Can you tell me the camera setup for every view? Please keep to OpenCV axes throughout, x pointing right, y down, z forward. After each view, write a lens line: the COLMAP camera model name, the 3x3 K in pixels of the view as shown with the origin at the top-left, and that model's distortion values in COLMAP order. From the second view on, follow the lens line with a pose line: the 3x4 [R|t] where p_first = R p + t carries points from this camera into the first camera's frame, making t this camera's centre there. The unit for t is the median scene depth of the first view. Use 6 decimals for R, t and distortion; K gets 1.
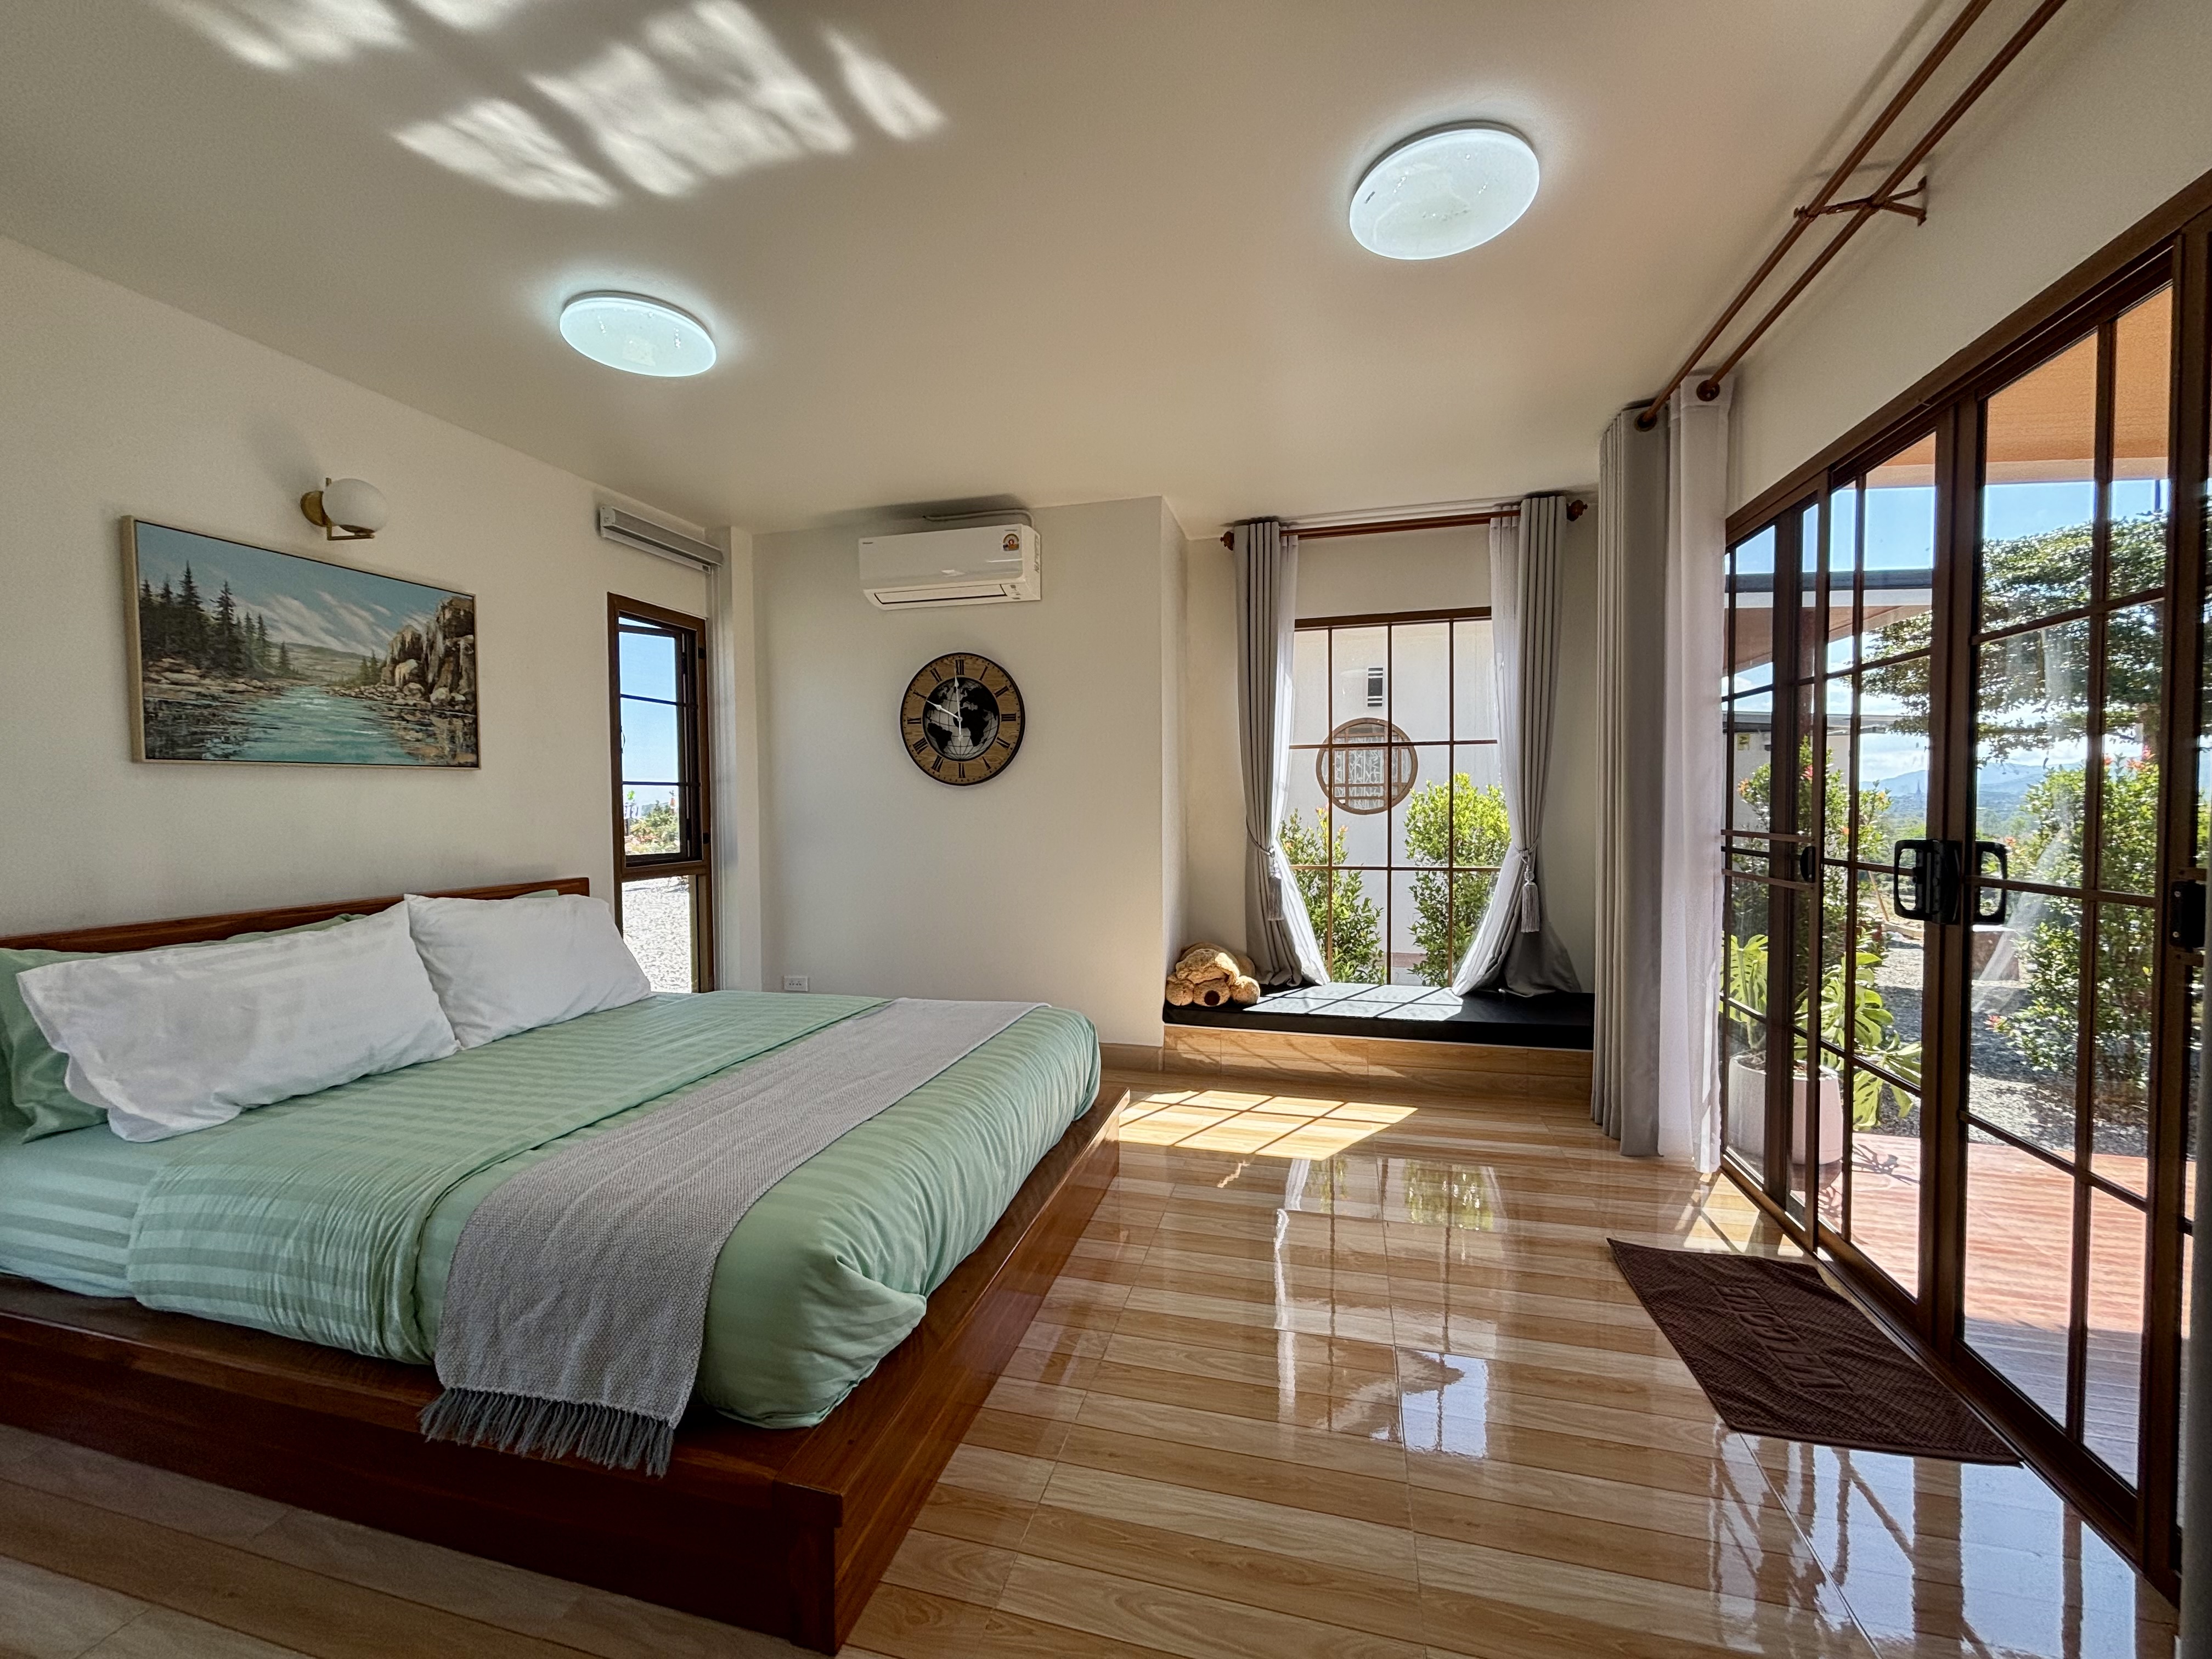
lens RADIAL K [[900.7, 0, 1100.7], [0, 900.7, 831.7], [0, 0, 1]] dist [0.007797, 0.000017]
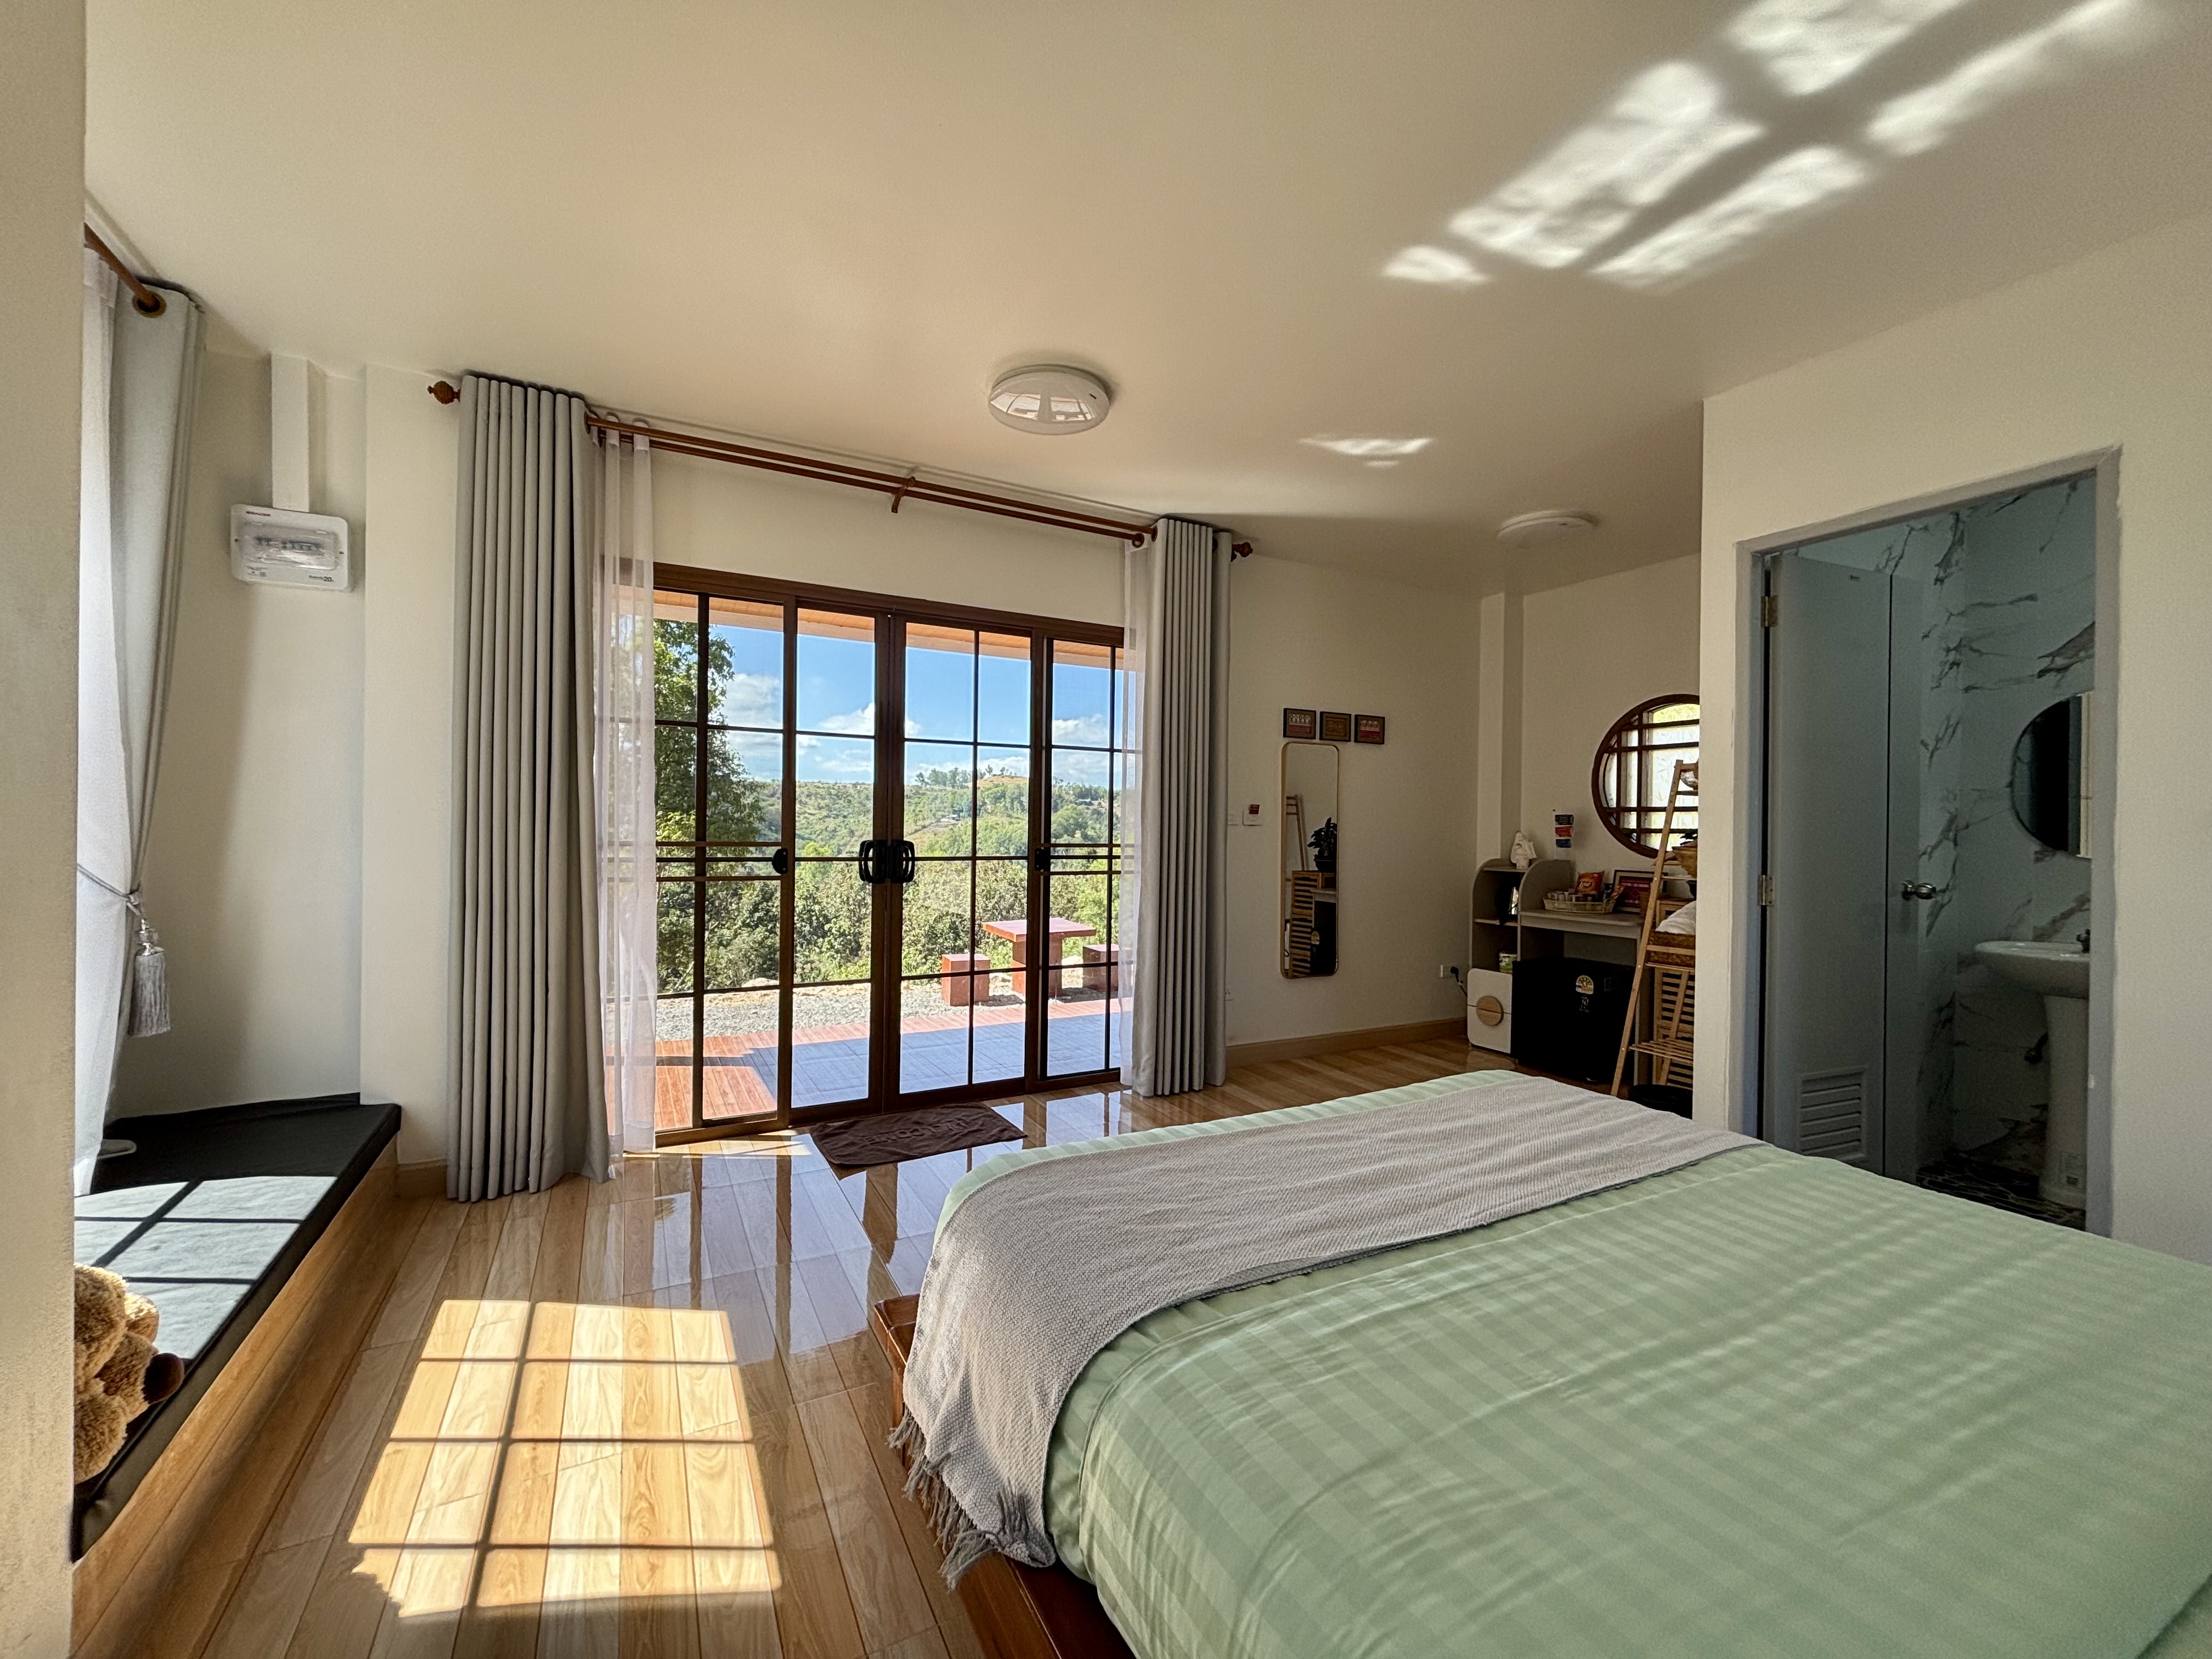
lens RADIAL K [[882.9, 0, 1106.0], [0, 882.9, 829.5], [0, 0, 1]] dist [0.013181, -0.010376]
pose [[-0.691549, -0.006041, 0.722304, -0.664018], [0.011686, 0.999741, 0.019550, -0.041335], [-0.722235, 0.021961, -0.691299, 1.783727]]
